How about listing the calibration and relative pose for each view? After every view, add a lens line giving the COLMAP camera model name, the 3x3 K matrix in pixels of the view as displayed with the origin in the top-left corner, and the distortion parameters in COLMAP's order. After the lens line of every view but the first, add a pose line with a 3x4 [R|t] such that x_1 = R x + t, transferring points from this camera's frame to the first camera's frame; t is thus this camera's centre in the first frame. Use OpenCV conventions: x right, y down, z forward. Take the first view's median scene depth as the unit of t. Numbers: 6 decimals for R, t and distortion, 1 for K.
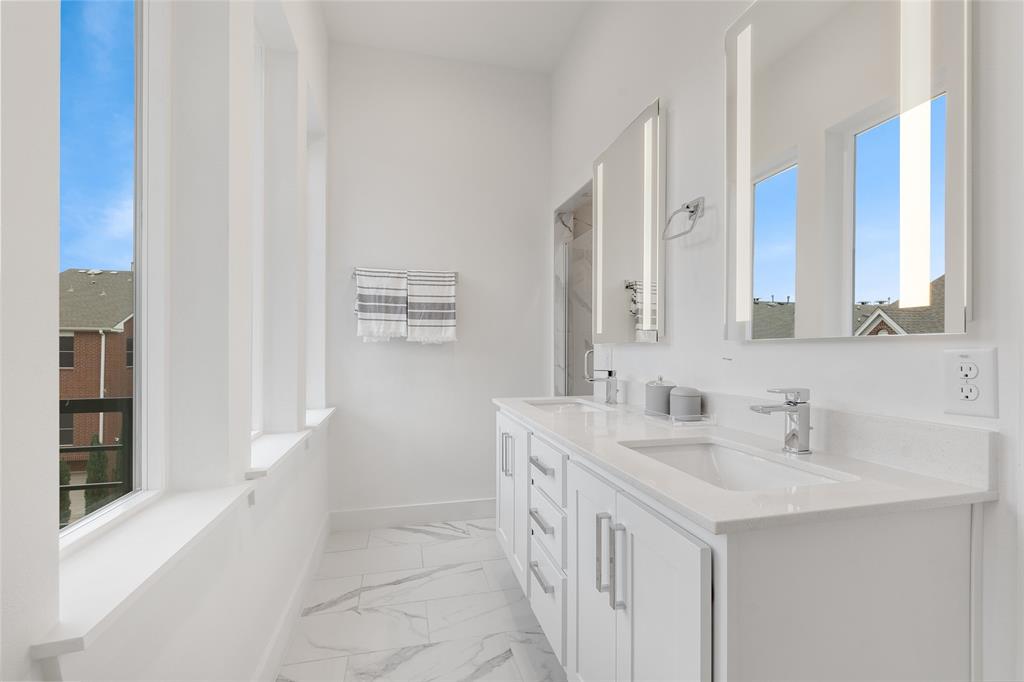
lens RADIAL K [[442.5, 0, 511.4], [0, 442.5, 345.6], [0, 0, 1]] dist [-0.002509, 0.000218]
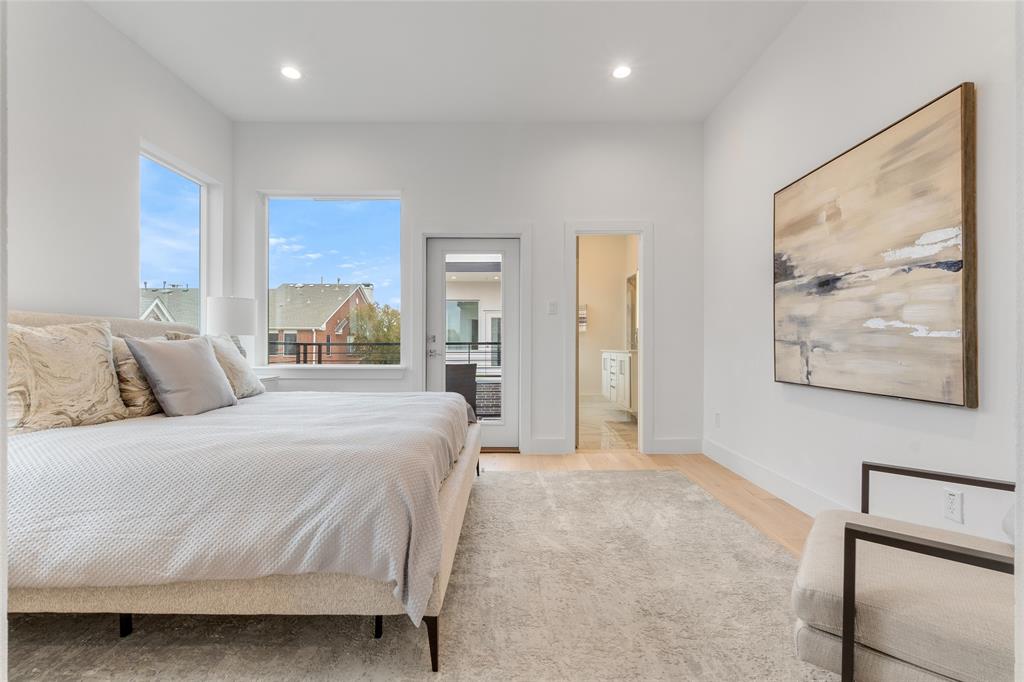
lens RADIAL K [[442.5, 0, 510.4], [0, 442.5, 341.8], [0, 0, 1]] dist [-0.002509, 0.000218]
pose [[0.969467, -0.000119, -0.245221, 0.076311], [-0.000008, 1.000000, -0.000517, 0.050813], [0.245221, 0.000503, 0.969467, -1.588334]]
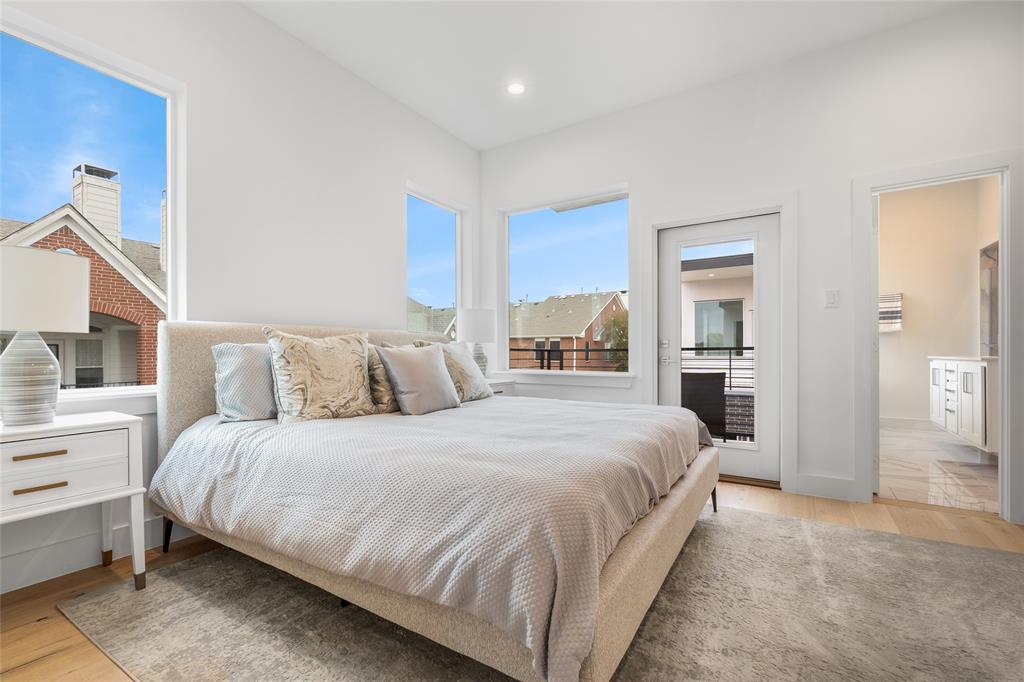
lens RADIAL K [[442.5, 0, 512.6], [0, 442.5, 350.4], [0, 0, 1]] dist [-0.002509, 0.000218]
pose [[0.687256, -0.003750, -0.726406, 0.097559], [0.008732, 0.999957, 0.003099, 0.051916], [0.726363, -0.008472, 0.687259, -1.449226]]
